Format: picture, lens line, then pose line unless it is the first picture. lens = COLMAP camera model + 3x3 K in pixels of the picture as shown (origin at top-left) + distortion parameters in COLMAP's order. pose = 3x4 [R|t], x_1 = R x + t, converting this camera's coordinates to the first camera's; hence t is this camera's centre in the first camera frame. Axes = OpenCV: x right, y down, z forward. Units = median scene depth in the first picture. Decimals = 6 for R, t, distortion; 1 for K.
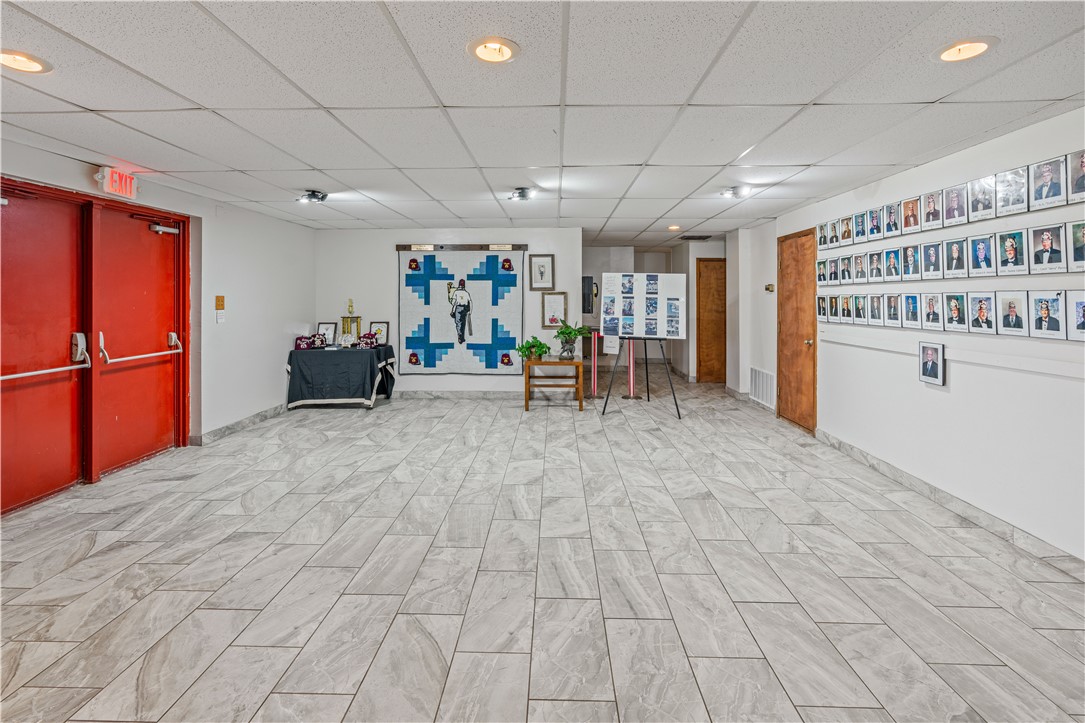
lens RADIAL K [[507.7, 0, 543.9], [0, 507.7, 298.4], [0, 0, 1]] dist [-0.007509, 0.004989]
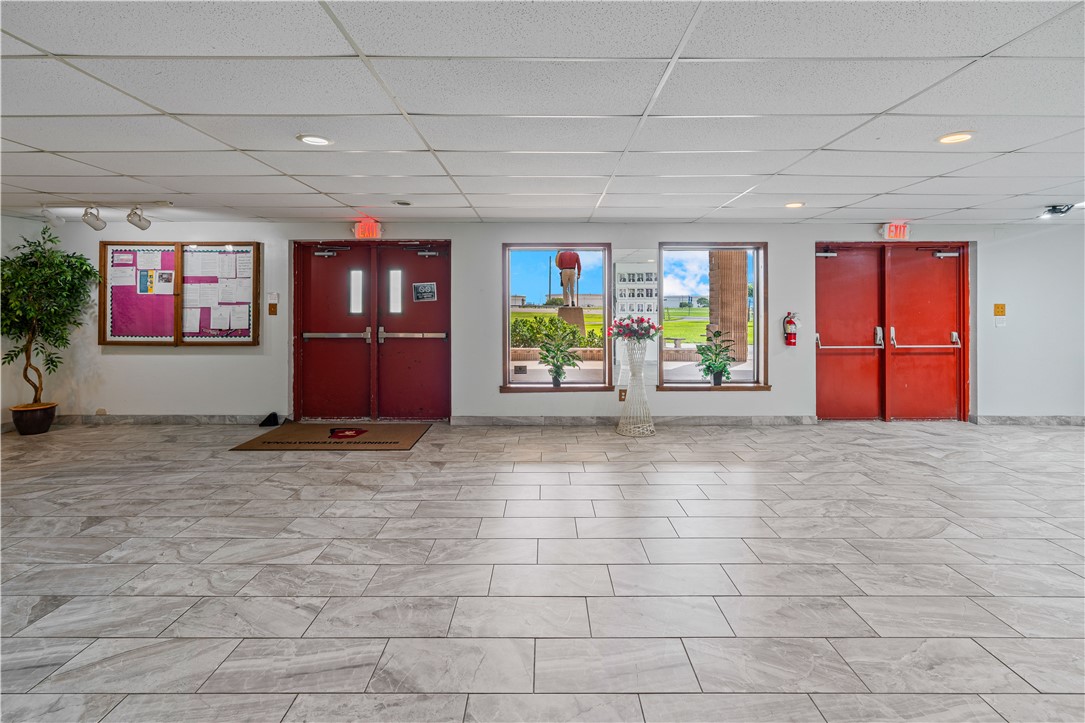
lens RADIAL K [[507.7, 0, 536.2], [0, 507.7, 302.9], [0, 0, 1]] dist [-0.007509, 0.004989]
pose [[0.012507, -0.004484, -0.999912, 0.436672], [-0.003040, 0.999985, -0.004523, 0.001267], [0.999917, 0.003097, 0.012493, -0.078304]]
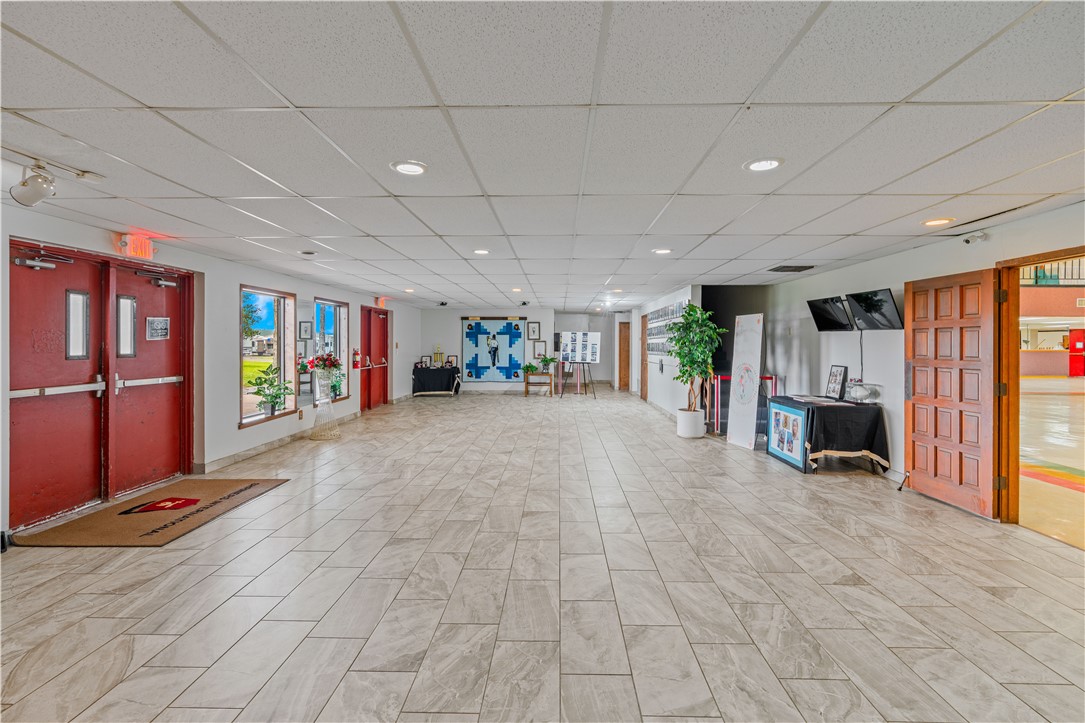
lens RADIAL K [[507.7, 0, 544.3], [0, 507.7, 344.7], [0, 0, 1]] dist [-0.007509, 0.004989]
pose [[0.999960, 0.000701, -0.008889, 0.062519], [-0.000694, 0.999999, 0.000761, 0.001443], [0.008890, -0.000755, 0.999960, -1.144805]]
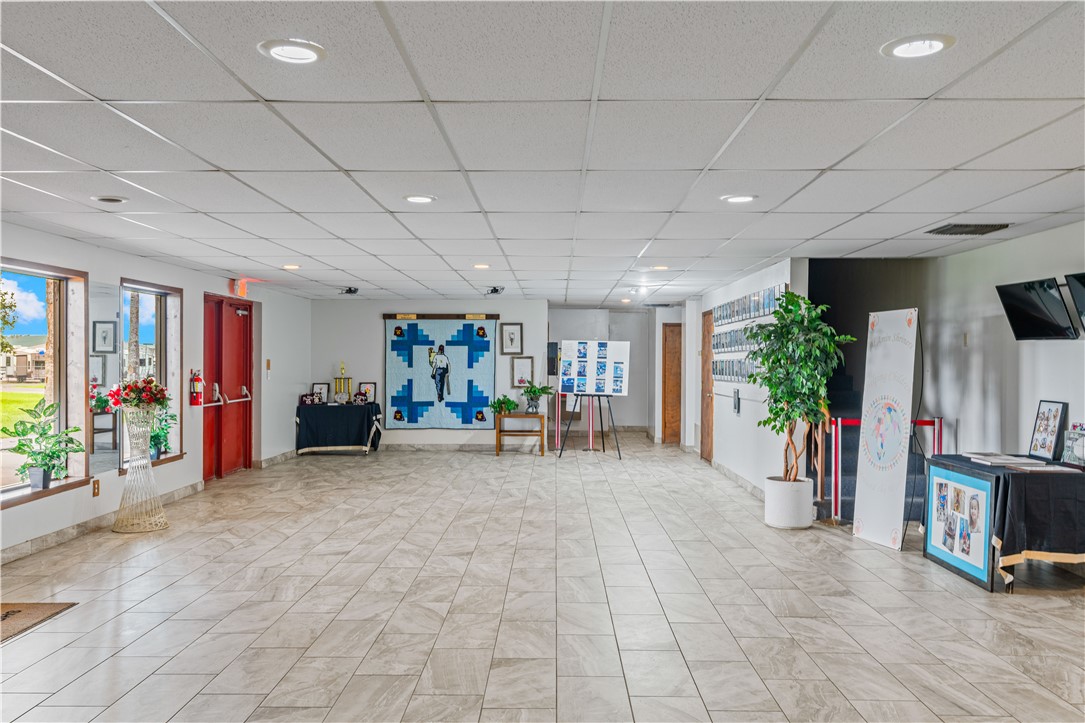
lens RADIAL K [[900.3, 0, 537.7], [0, 900.3, 364.8], [0, 0, 1]] dist [0.012937, 0.003888]
pose [[0.999998, 0.002017, -0.000661, 0.062692], [-0.002015, 0.999994, 0.002841, 0.000723], [0.000667, -0.002839, 0.999996, -1.148939]]
